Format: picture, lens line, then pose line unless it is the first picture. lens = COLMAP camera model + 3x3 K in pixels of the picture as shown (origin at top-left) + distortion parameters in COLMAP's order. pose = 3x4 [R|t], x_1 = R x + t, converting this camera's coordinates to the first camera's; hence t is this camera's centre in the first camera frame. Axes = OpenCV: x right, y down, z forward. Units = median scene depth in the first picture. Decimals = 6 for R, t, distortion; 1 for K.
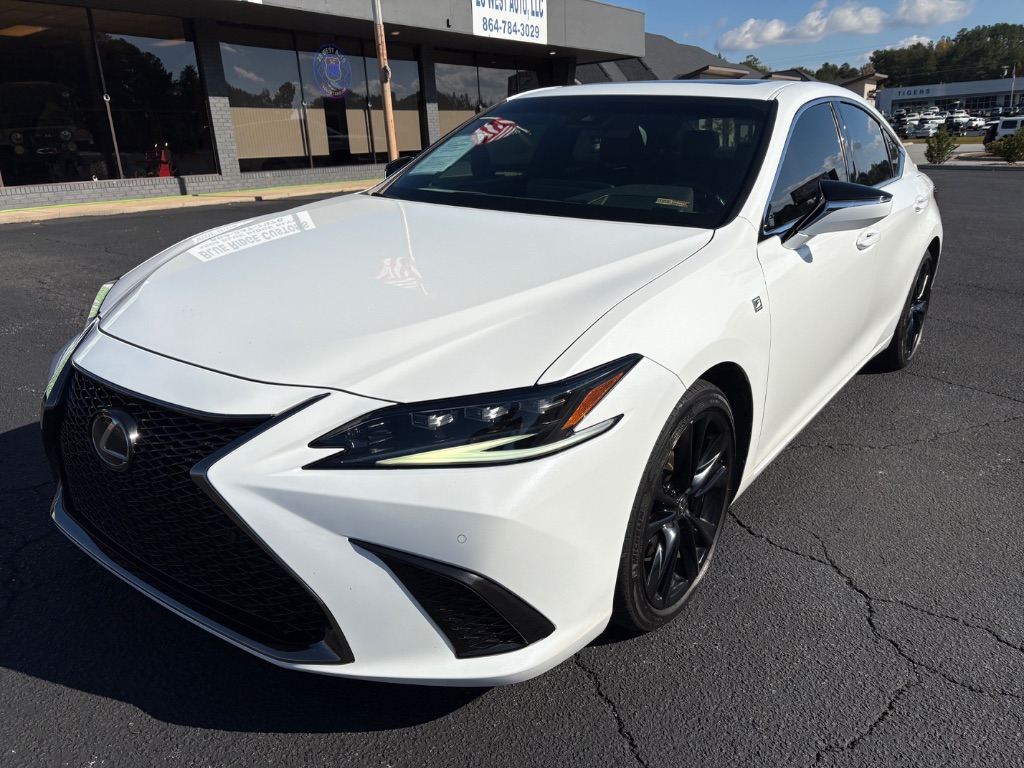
lens RADIAL K [[779.6, 0, 512.0], [0, 779.6, 384.0], [0, 0, 1]] dist [0.034581, -0.032771]
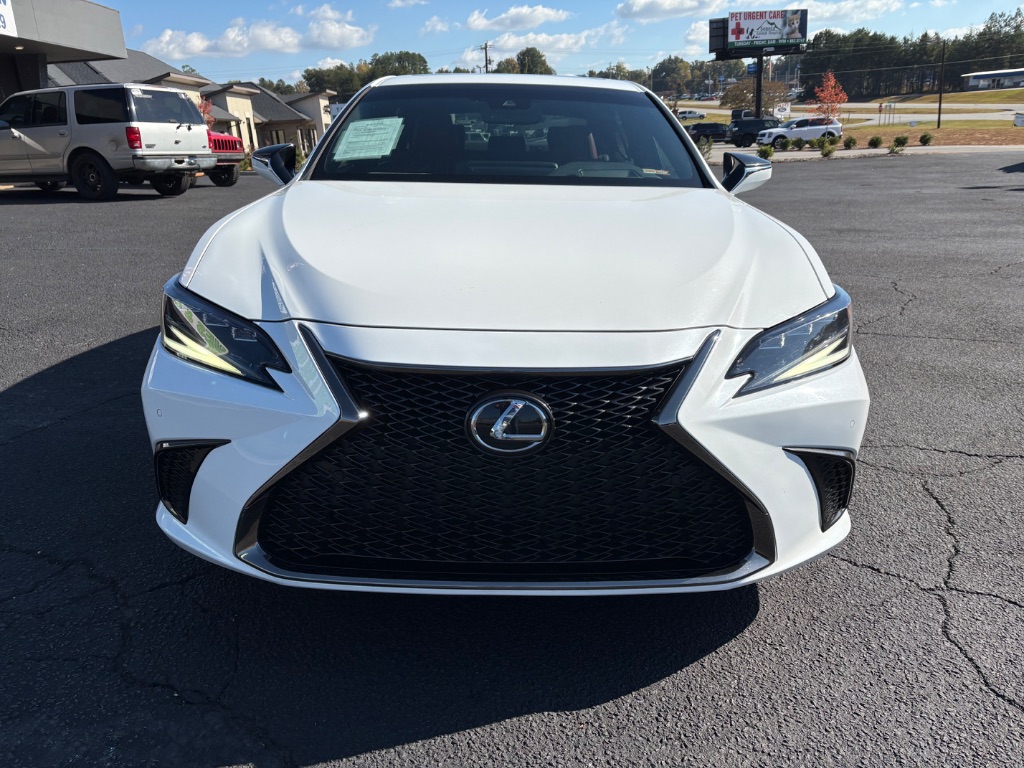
lens RADIAL K [[779.6, 0, 512.0], [0, 779.6, 384.0], [0, 0, 1]] dist [0.034581, -0.032771]
pose [[0.797392, -0.179260, 0.576223, -0.145157], [0.187823, 0.981157, 0.045319, -0.002262], [-0.573489, 0.072090, 0.816035, 0.036467]]
